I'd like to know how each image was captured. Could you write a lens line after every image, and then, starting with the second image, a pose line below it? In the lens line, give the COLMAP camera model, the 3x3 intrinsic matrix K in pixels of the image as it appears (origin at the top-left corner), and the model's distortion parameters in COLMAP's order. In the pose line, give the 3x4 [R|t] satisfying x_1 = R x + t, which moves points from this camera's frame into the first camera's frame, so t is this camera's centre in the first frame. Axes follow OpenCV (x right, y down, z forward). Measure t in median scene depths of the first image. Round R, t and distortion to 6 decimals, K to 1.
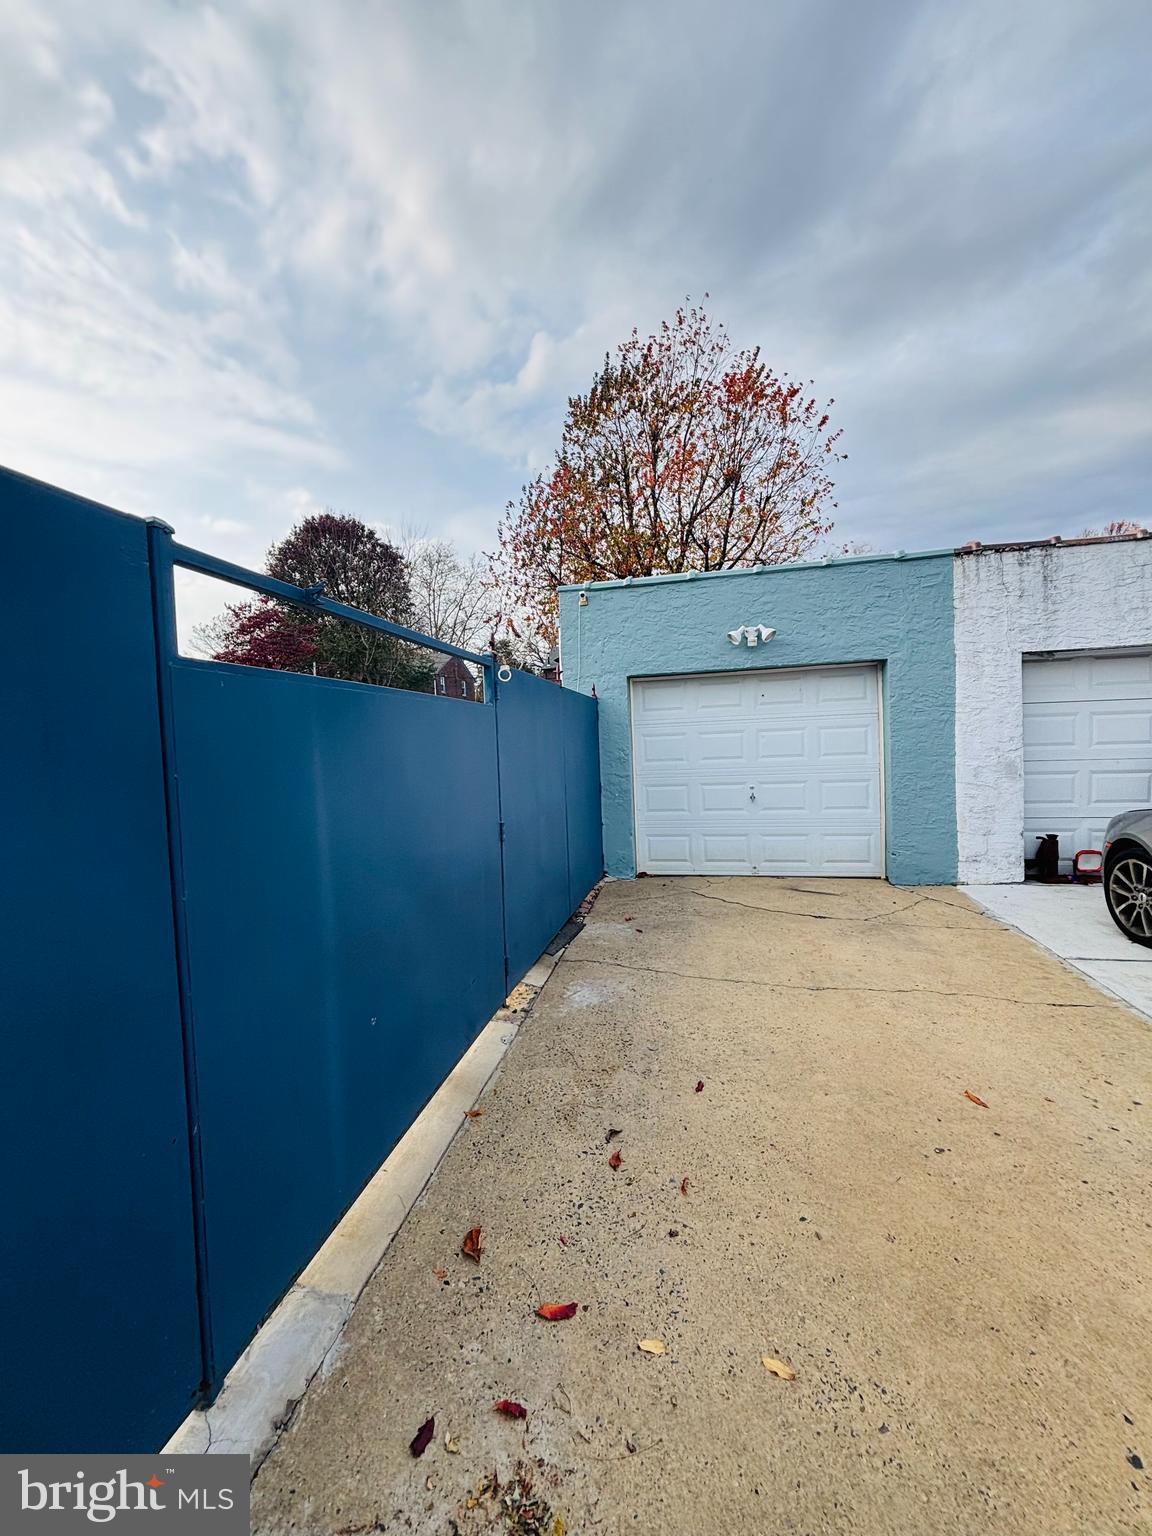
lens RADIAL K [[620.2, 0, 582.0], [0, 620.2, 766.7], [0, 0, 1]] dist [-0.015843, 0.008081]
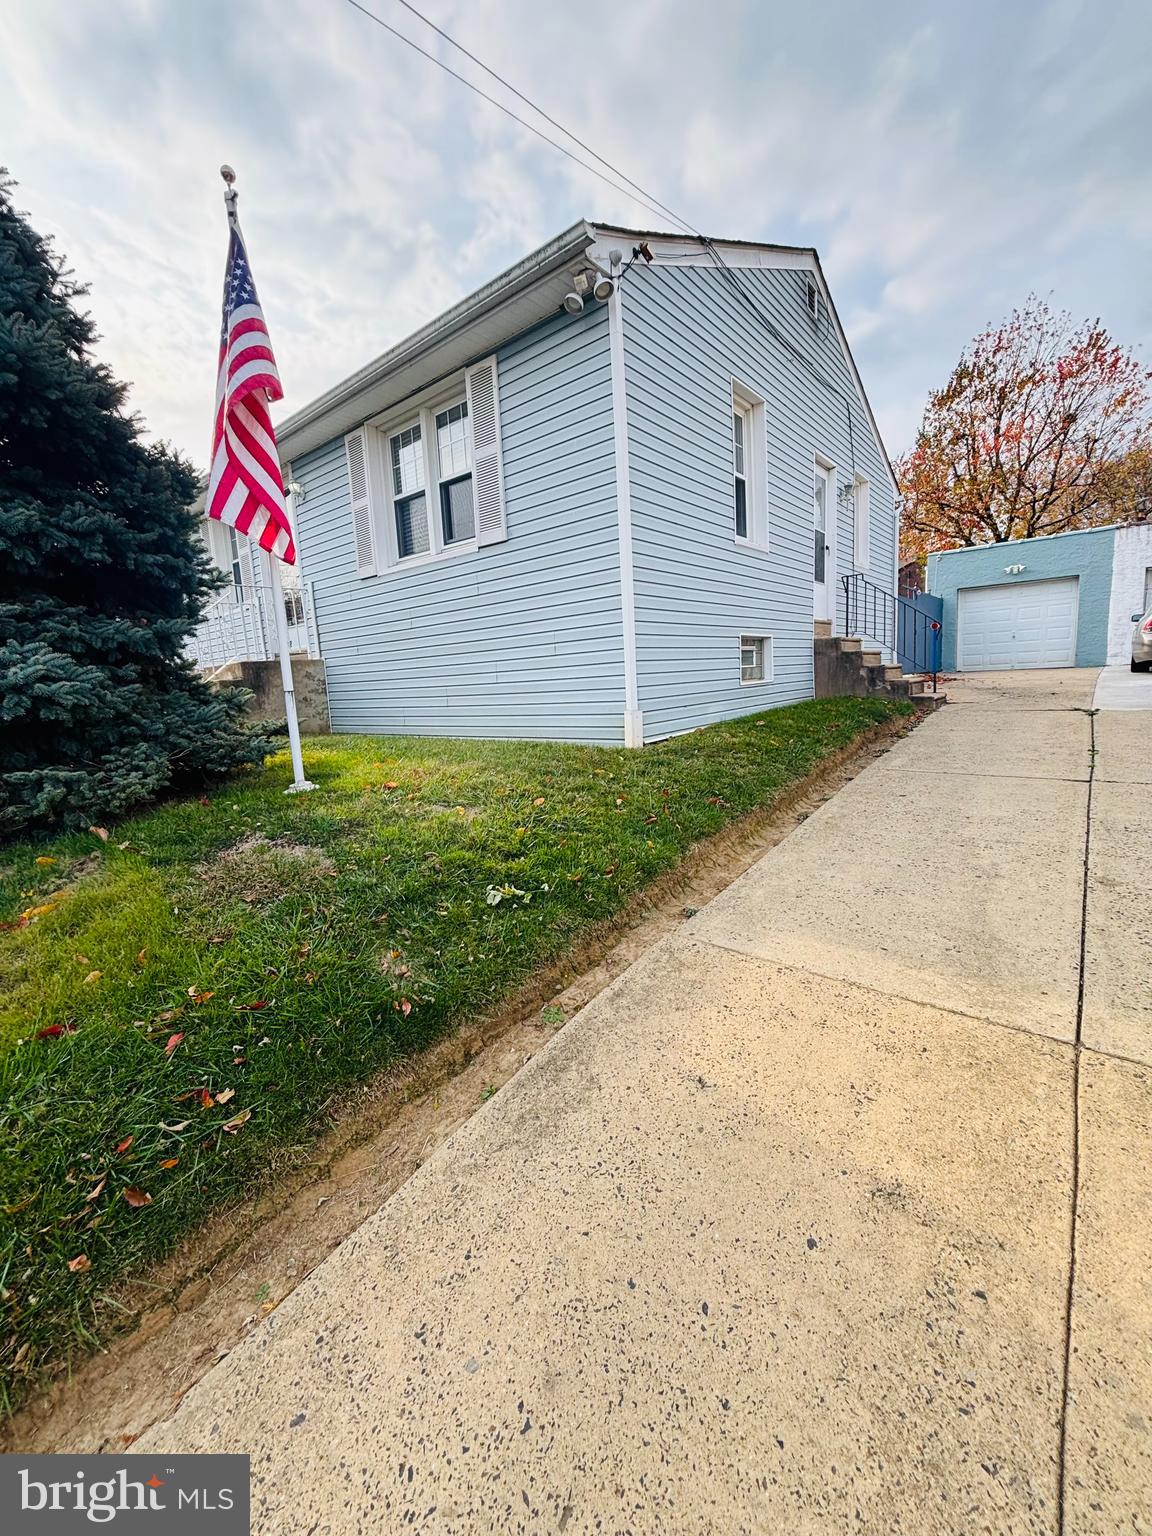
lens RADIAL K [[620.2, 0, 582.0], [0, 620.2, 766.7], [0, 0, 1]] dist [-0.015843, 0.008081]
pose [[0.887336, 0.056698, -0.457625, -0.072457], [0.000324, 0.992335, 0.123575, 0.203327], [0.461124, -0.109801, 0.880516, -1.557693]]
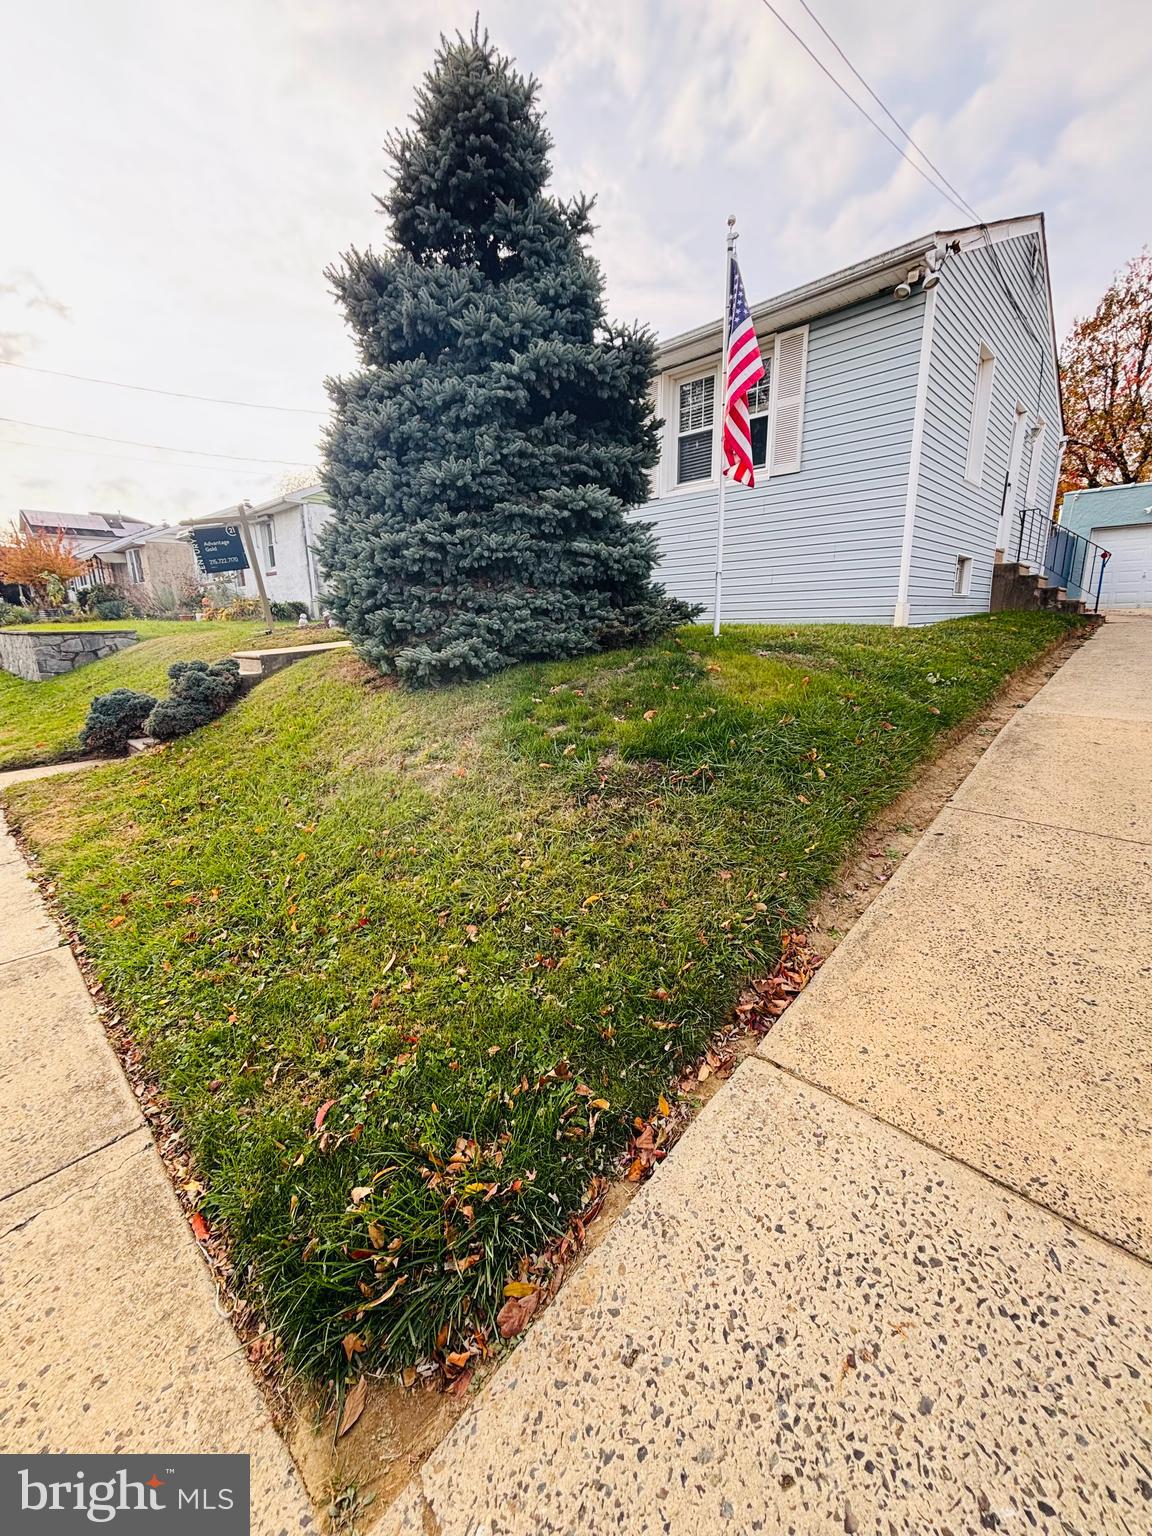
lens RADIAL K [[605.5, 0, 571.3], [0, 605.5, 758.6], [0, 0, 1]] dist [-0.000458, -0.003203]
pose [[0.834785, 0.155093, -0.528281, -0.205719], [-0.042494, 0.974792, 0.219031, 0.263444], [0.548934, -0.160395, 0.820332, -1.912888]]
